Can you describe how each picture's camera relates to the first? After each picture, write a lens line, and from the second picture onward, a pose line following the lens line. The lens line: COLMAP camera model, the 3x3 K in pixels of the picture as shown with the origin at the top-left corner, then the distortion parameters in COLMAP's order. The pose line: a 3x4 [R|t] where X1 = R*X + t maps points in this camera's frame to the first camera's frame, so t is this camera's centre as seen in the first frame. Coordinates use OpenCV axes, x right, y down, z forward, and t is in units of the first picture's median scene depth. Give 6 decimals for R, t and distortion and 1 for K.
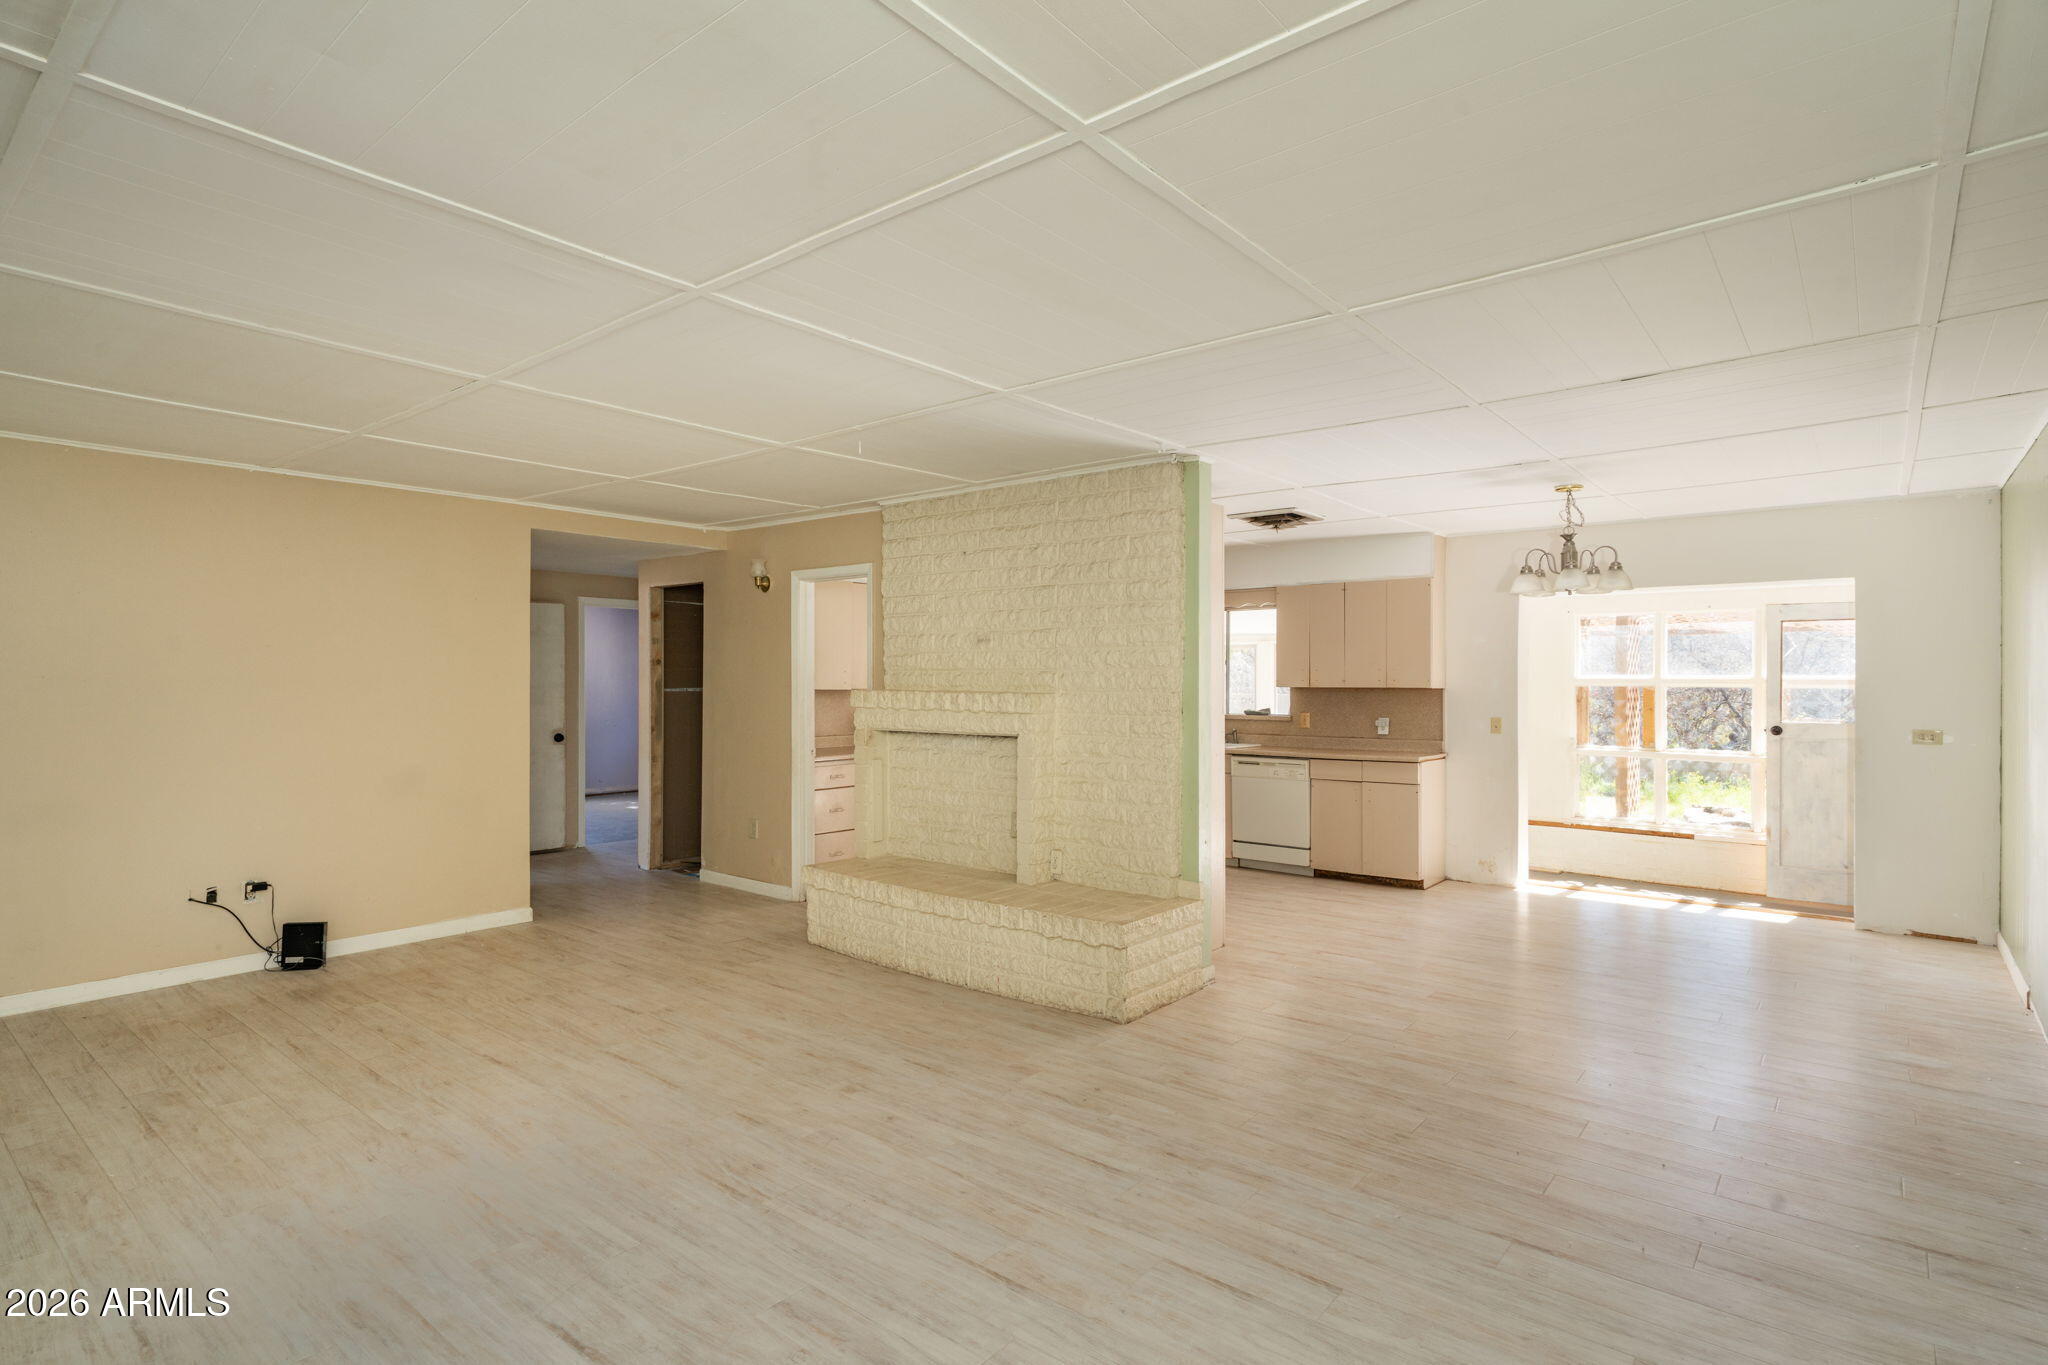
lens RADIAL K [[1028.4, 0, 1029.3], [0, 1028.4, 676.9], [0, 0, 1]] dist [-0.004696, -0.000053]
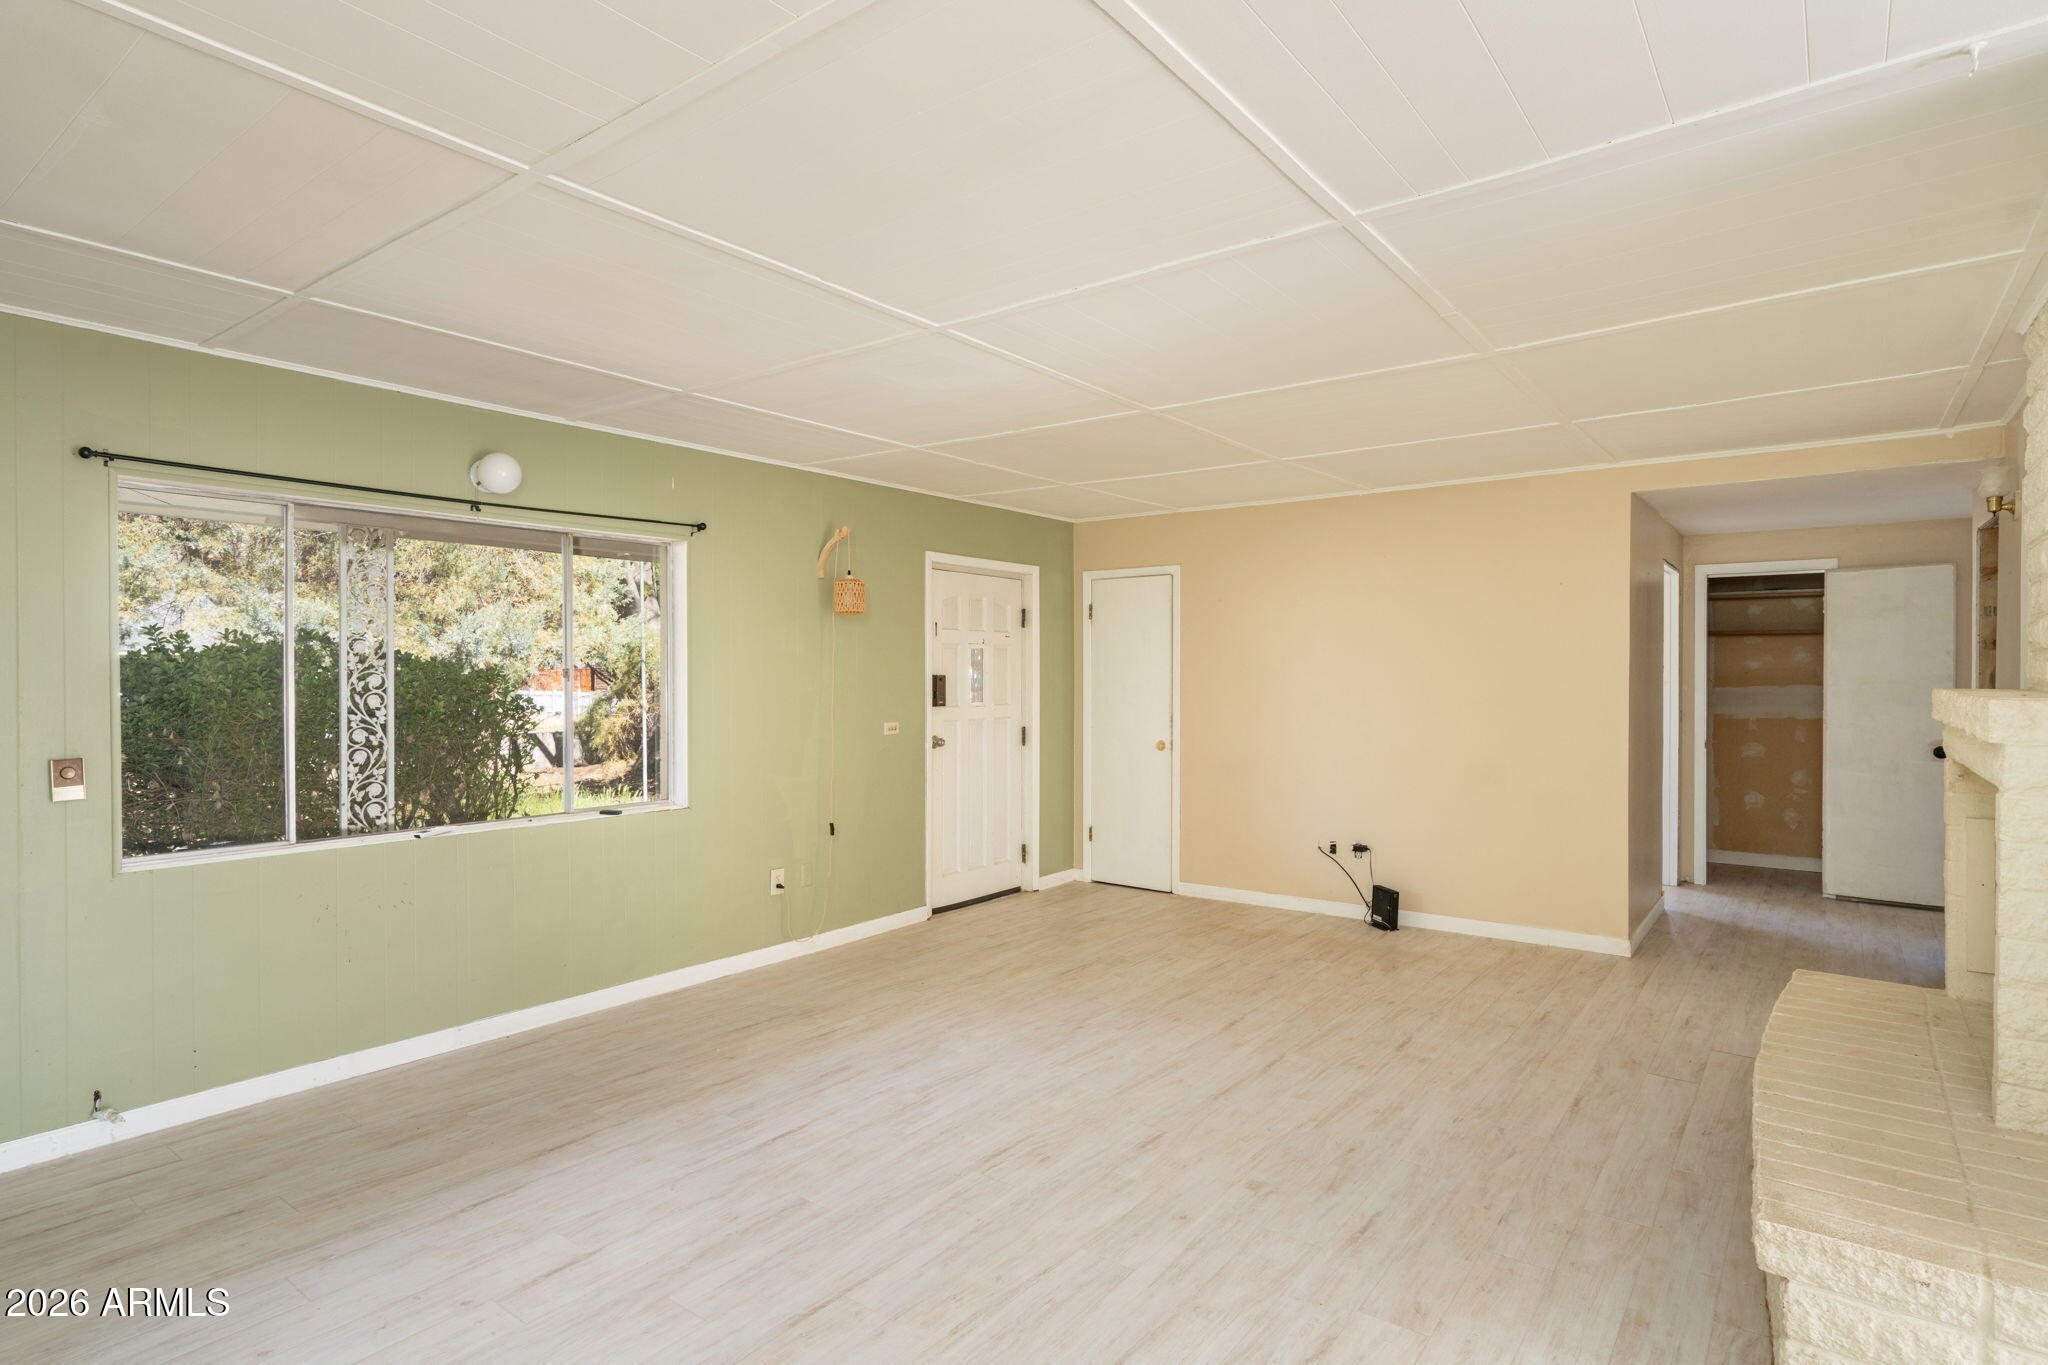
lens RADIAL K [[1055.5, 0, 977.7], [0, 1055.5, 680.1], [0, 0, 1]] dist [-0.000510, 0.001872]
pose [[0.028972, 0.007815, -0.999550, 0.532995], [0.003113, 0.999964, 0.007909, 0.002072], [0.999575, -0.003341, 0.028947, 0.639704]]
